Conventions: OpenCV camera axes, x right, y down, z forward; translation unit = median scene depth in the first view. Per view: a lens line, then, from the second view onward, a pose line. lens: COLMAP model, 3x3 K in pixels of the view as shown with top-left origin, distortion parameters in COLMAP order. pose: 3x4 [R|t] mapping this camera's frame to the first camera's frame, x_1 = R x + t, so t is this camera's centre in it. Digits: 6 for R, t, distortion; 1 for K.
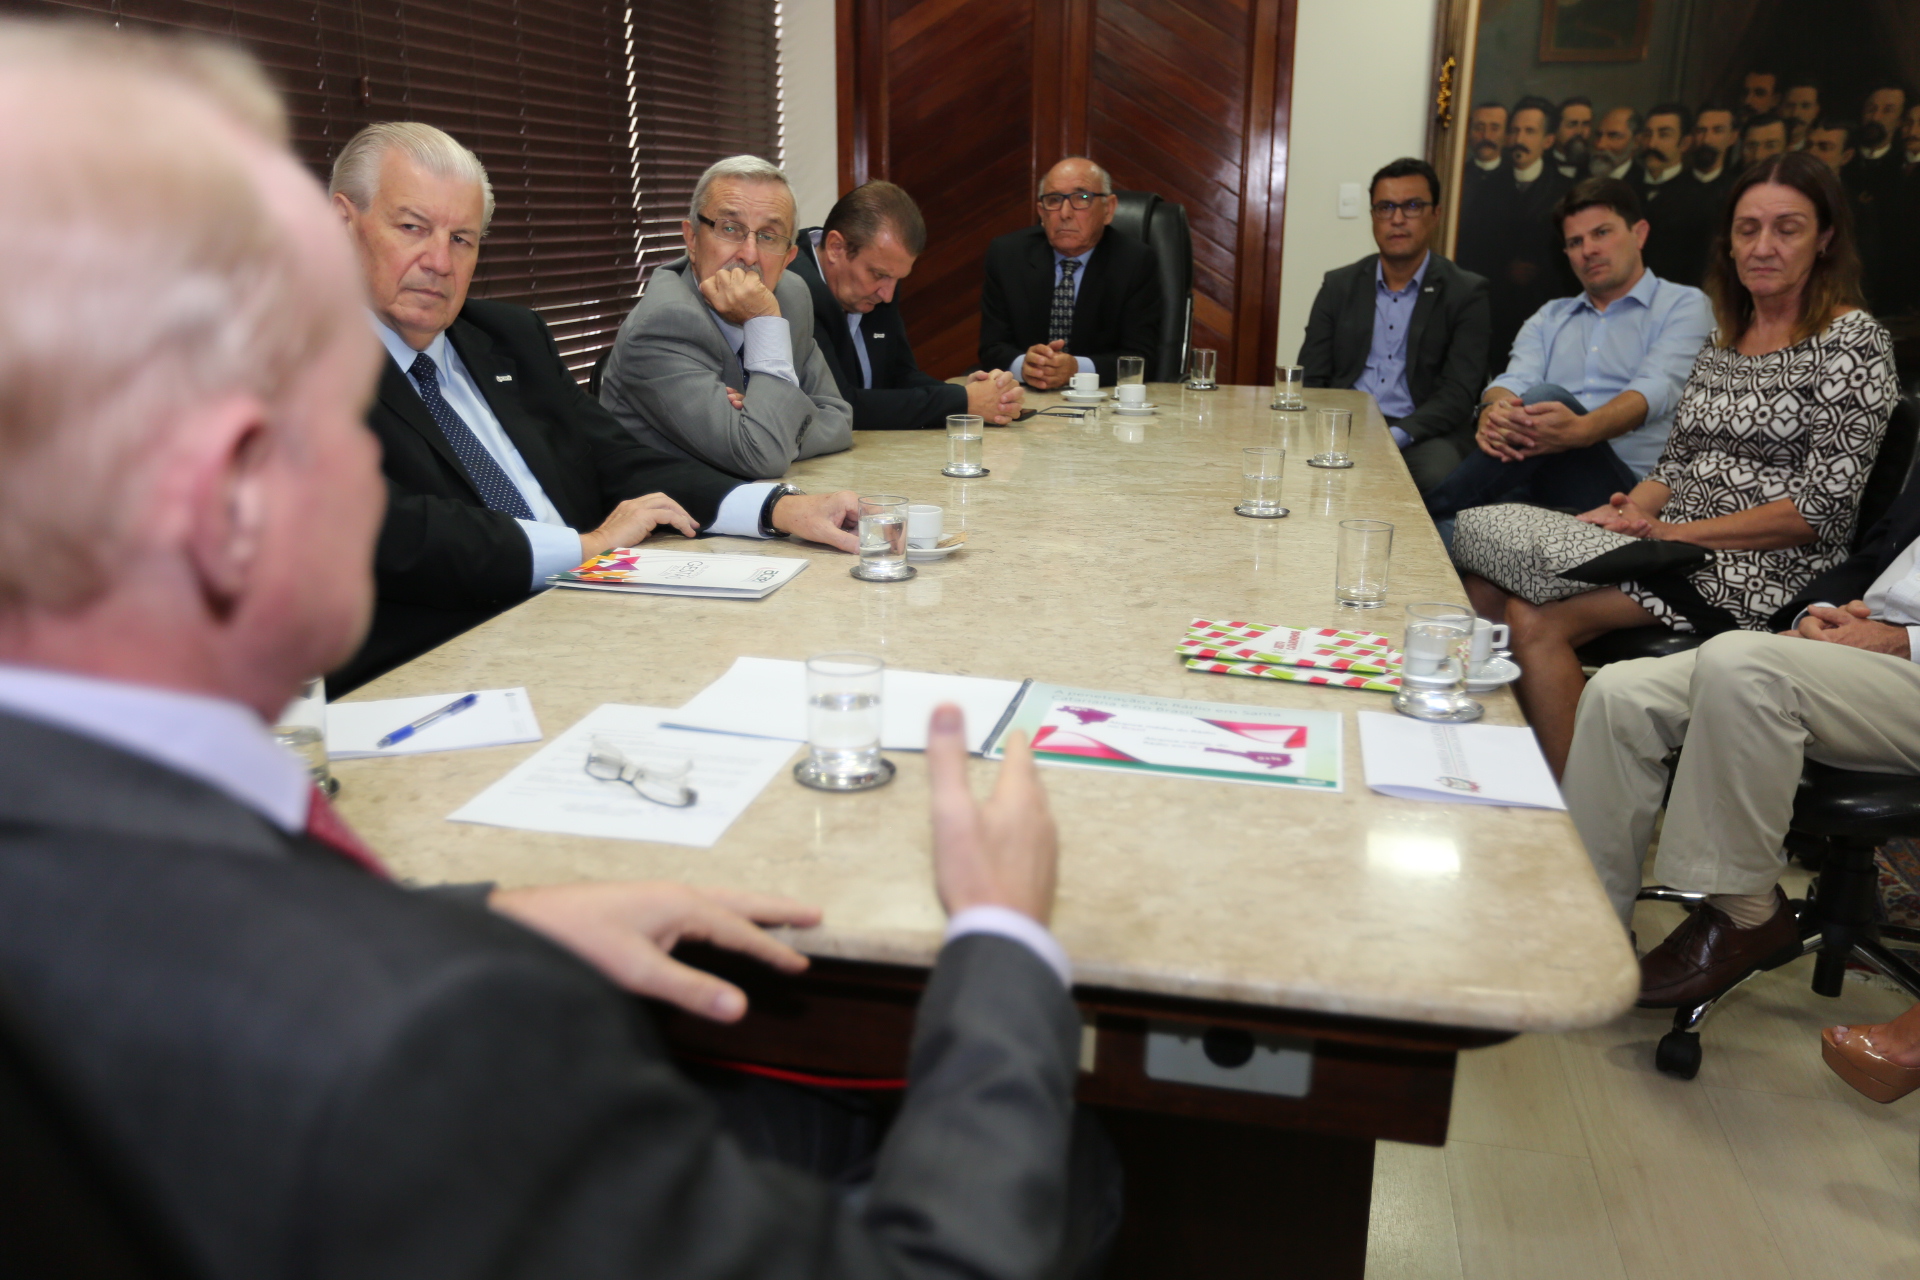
lens RADIAL K [[1602.4, 0, 946.0], [0, 1602.4, 643.4], [0, 0, 1]] dist [-0.015974, 0.098335]
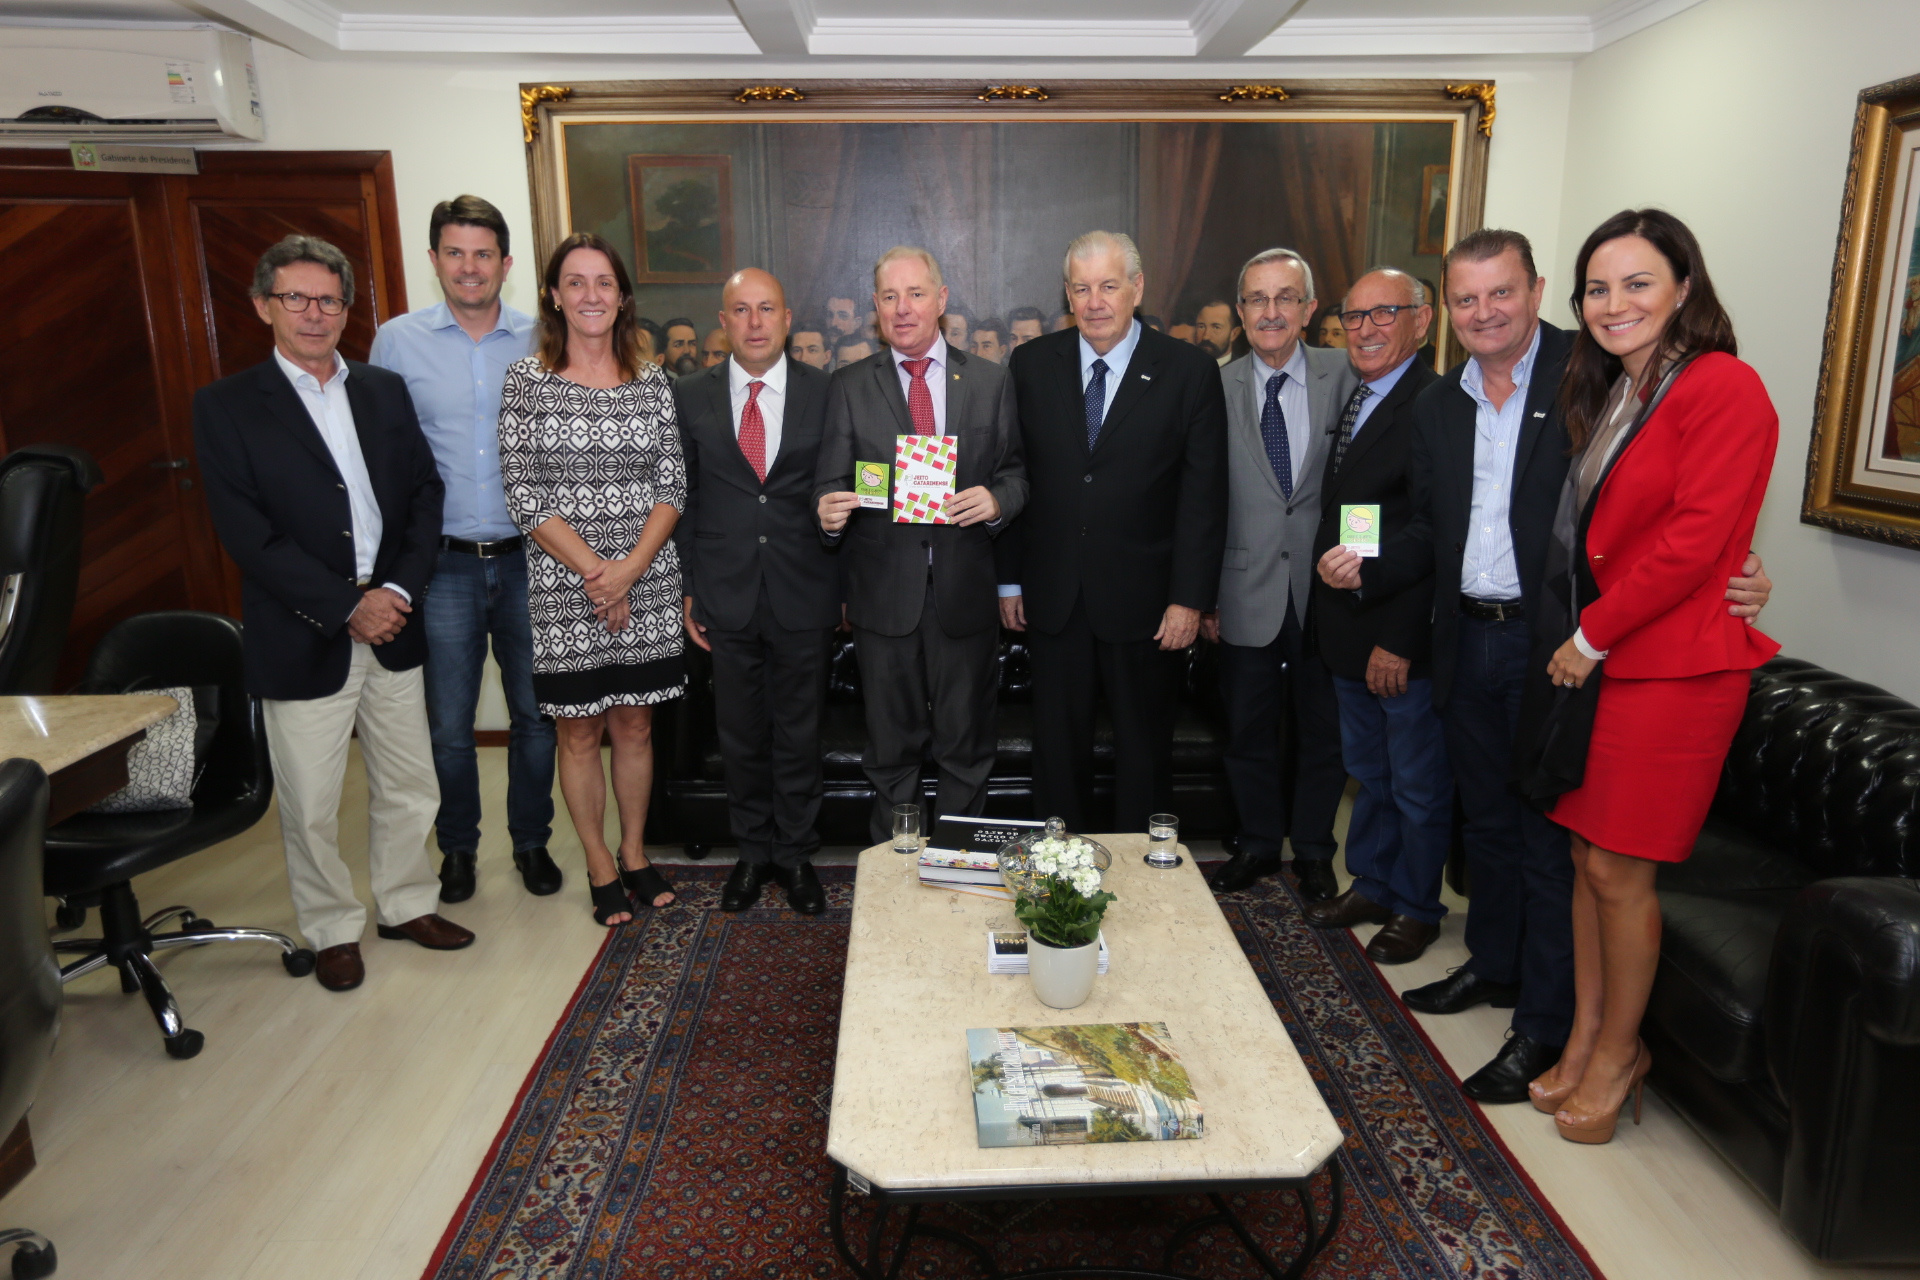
lens RADIAL K [[1257.6, 0, 966.4], [0, 1257.6, 643.1], [0, 0, 1]] dist [-0.029697, 0.027140]
pose [[0.975122, -0.066944, 0.211321, 0.711527], [0.074862, 0.996752, -0.029684, -0.180075], [-0.208647, 0.044766, 0.976966, 0.362261]]
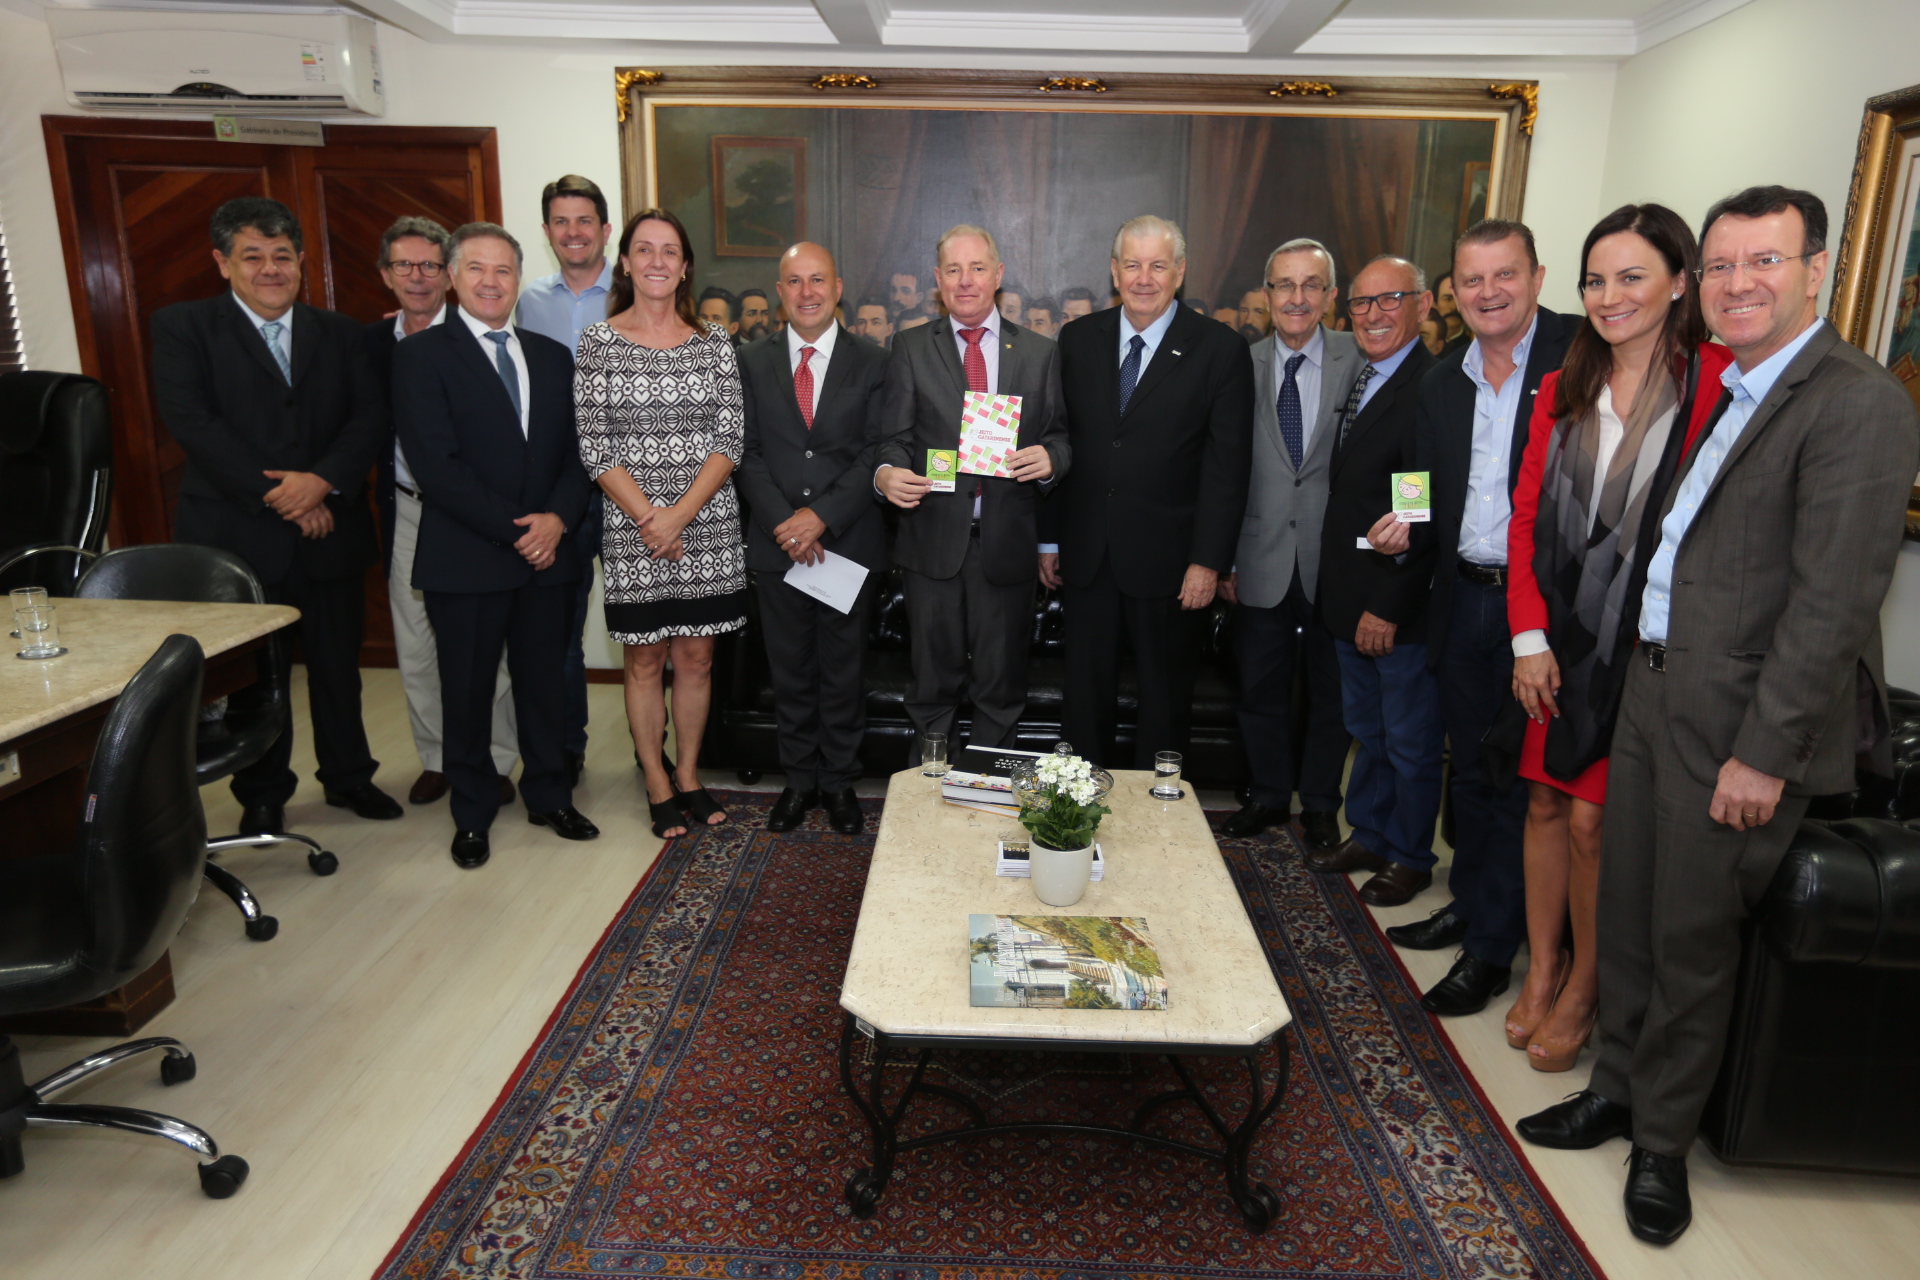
lens RADIAL K [[1257.6, 0, 965.6], [0, 1257.6, 636.4], [0, 0, 1]] dist [-0.029697, 0.027140]
pose [[0.986989, -0.028320, 0.158276, 0.720690], [0.032665, 0.999156, -0.024921, -0.144782], [-0.157436, 0.029767, 0.987080, 0.267168]]
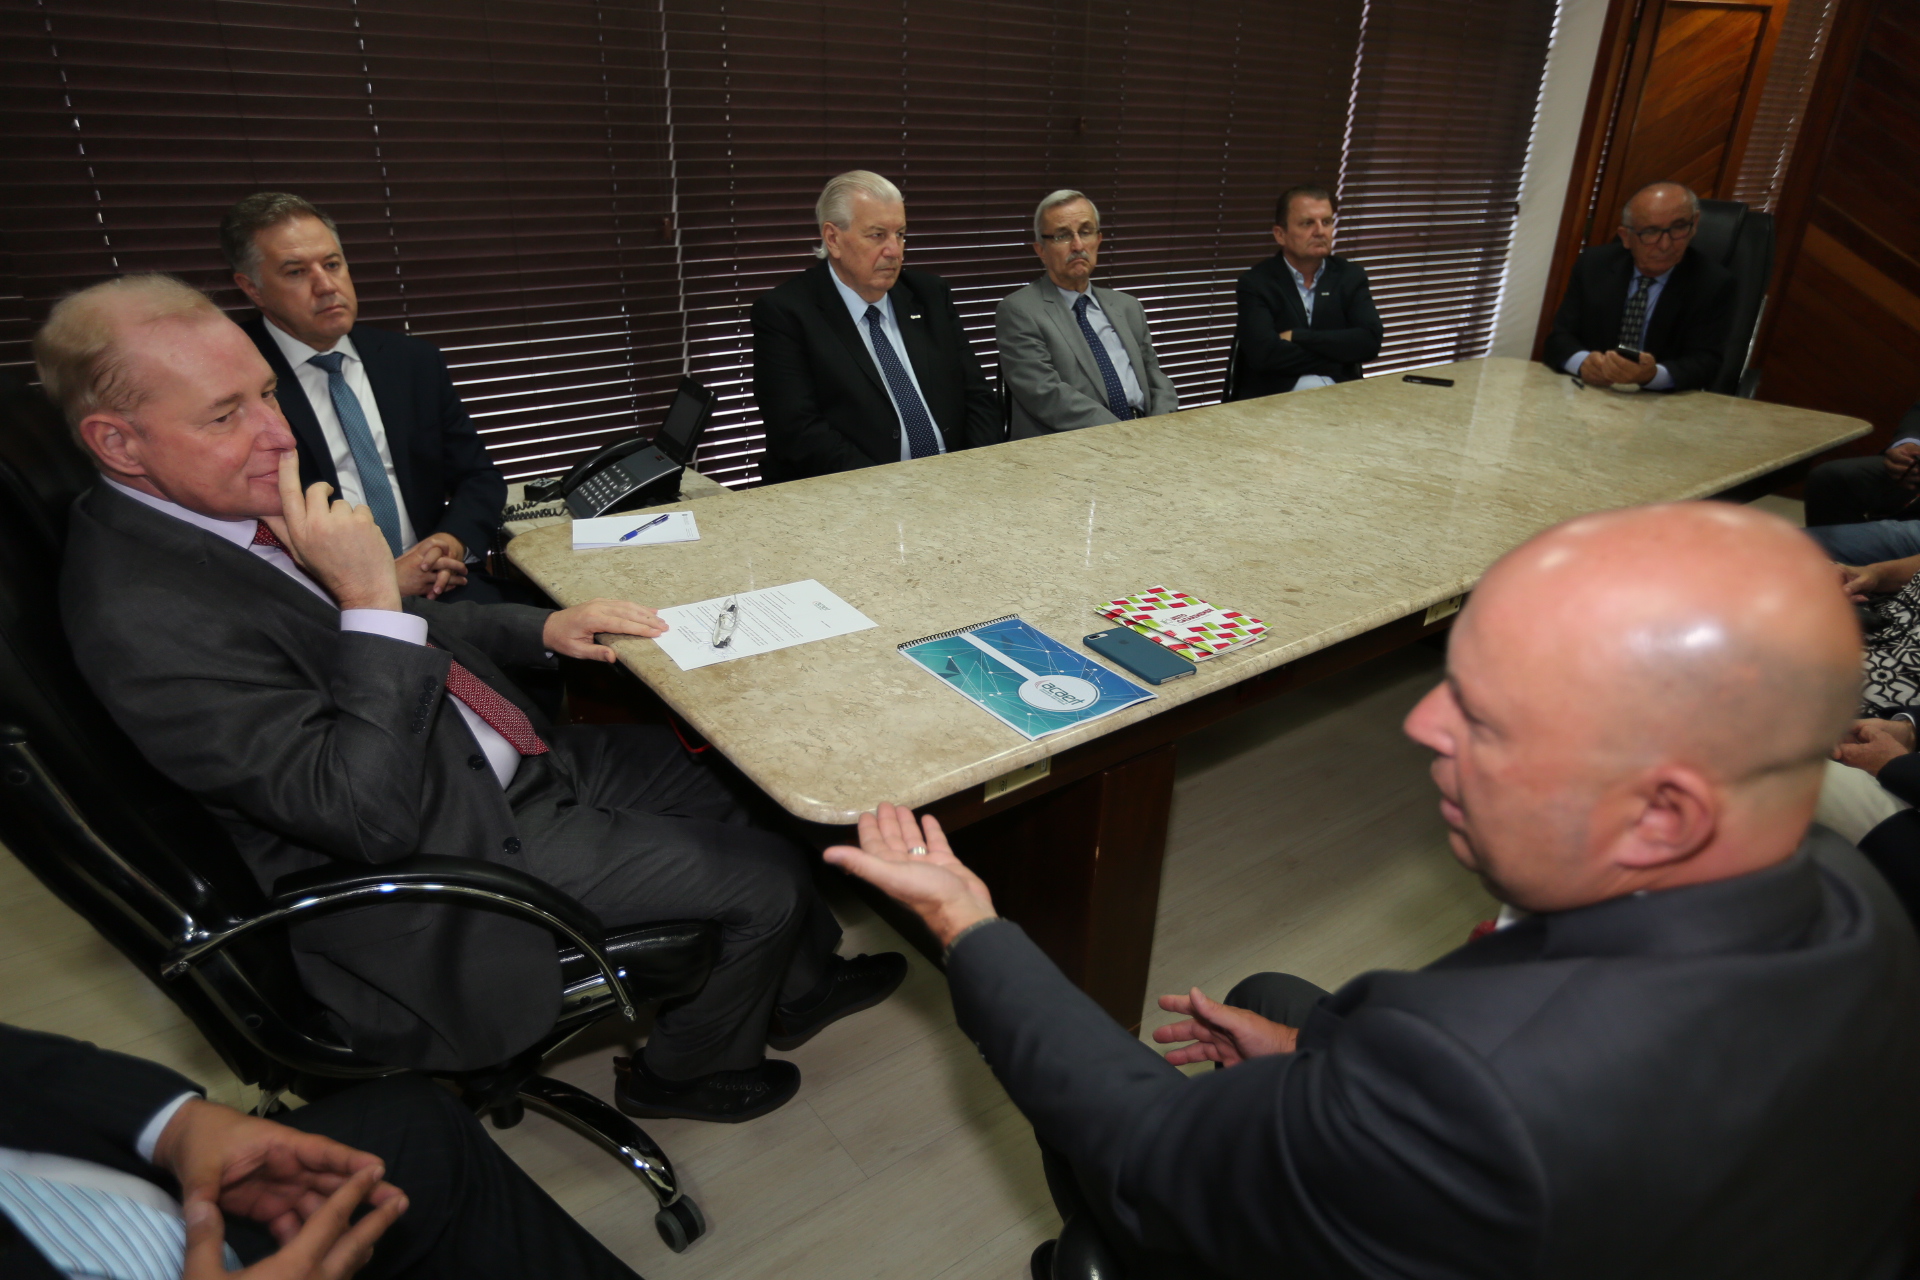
lens RADIAL K [[1156.7, 0, 951.8], [0, 1156.7, 638.4], [0, 0, 1]] dist [-0.007707, 0.010935]
pose [[0.752384, 0.276285, -0.597984, 0.403641], [-0.190675, 0.960272, 0.203765, -0.080945], [0.630525, -0.039289, 0.775174, 0.035071]]
